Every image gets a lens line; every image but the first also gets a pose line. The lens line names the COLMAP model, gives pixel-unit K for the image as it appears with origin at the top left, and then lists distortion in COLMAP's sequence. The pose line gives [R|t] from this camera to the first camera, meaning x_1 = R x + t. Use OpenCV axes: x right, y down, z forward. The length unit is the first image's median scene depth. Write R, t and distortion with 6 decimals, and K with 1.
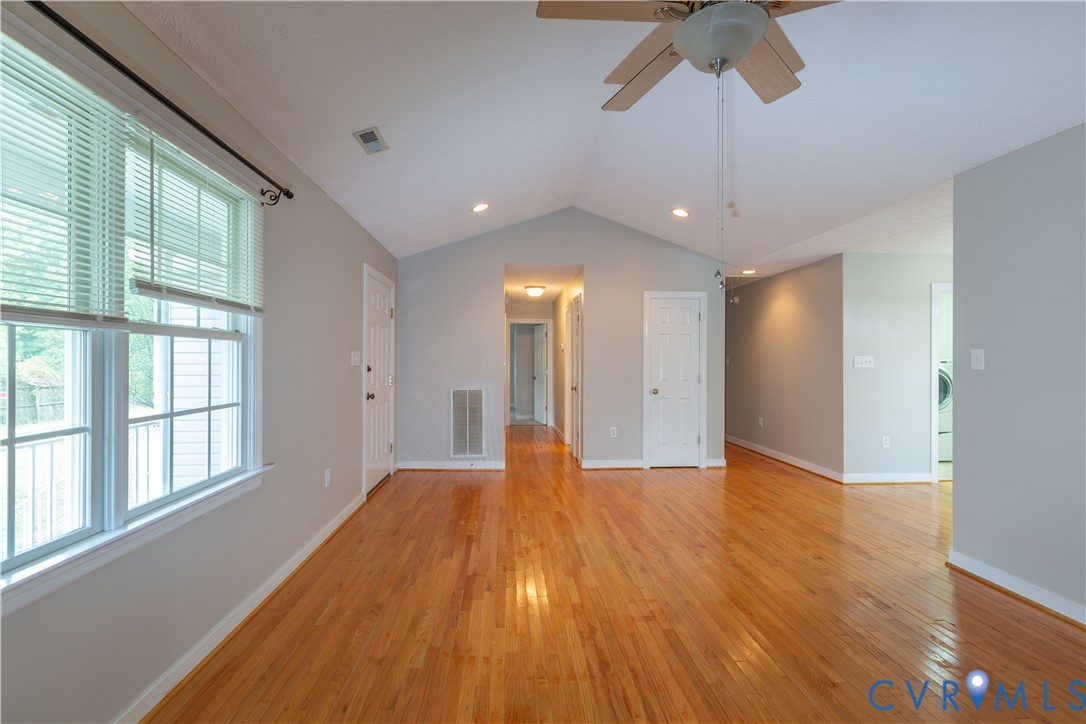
lens RADIAL K [[492.3, 0, 538.5], [0, 492.3, 360.1], [0, 0, 1]] dist [0.003942, 0.000069]
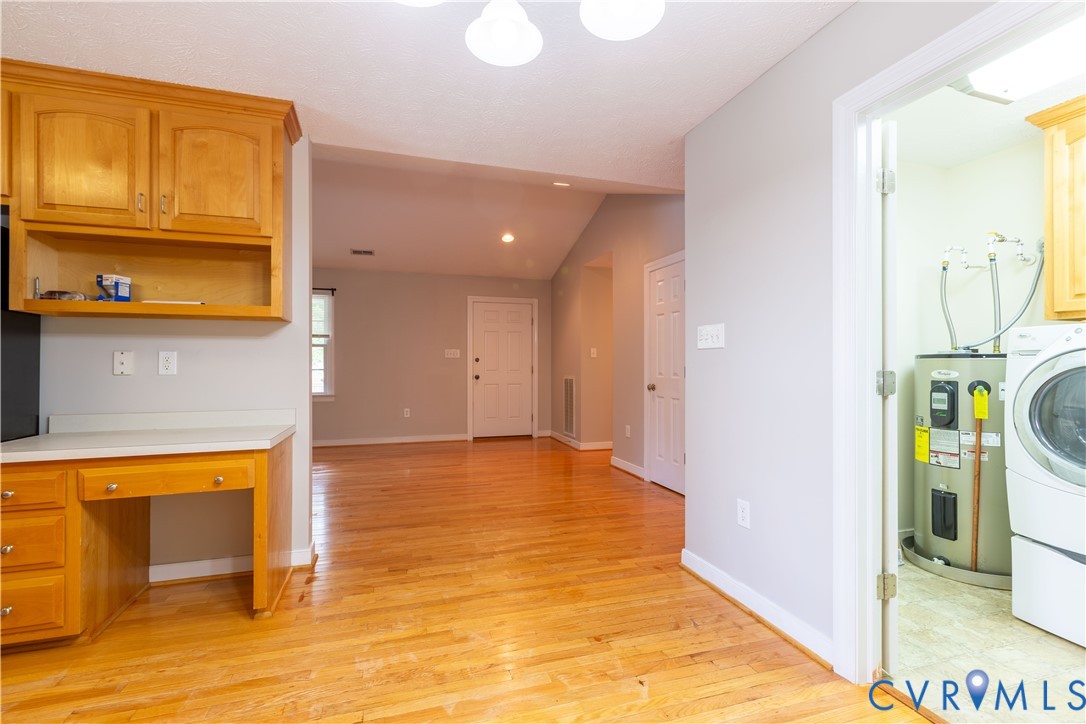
lens RADIAL K [[492.3, 0, 538.5], [0, 492.3, 362.8], [0, 0, 1]] dist [0.003942, 0.000069]
pose [[0.227643, -0.005814, -0.973727, 1.096542], [-0.000267, 0.999982, -0.006033, 0.032424], [0.973745, 0.001633, 0.227637, 0.717415]]
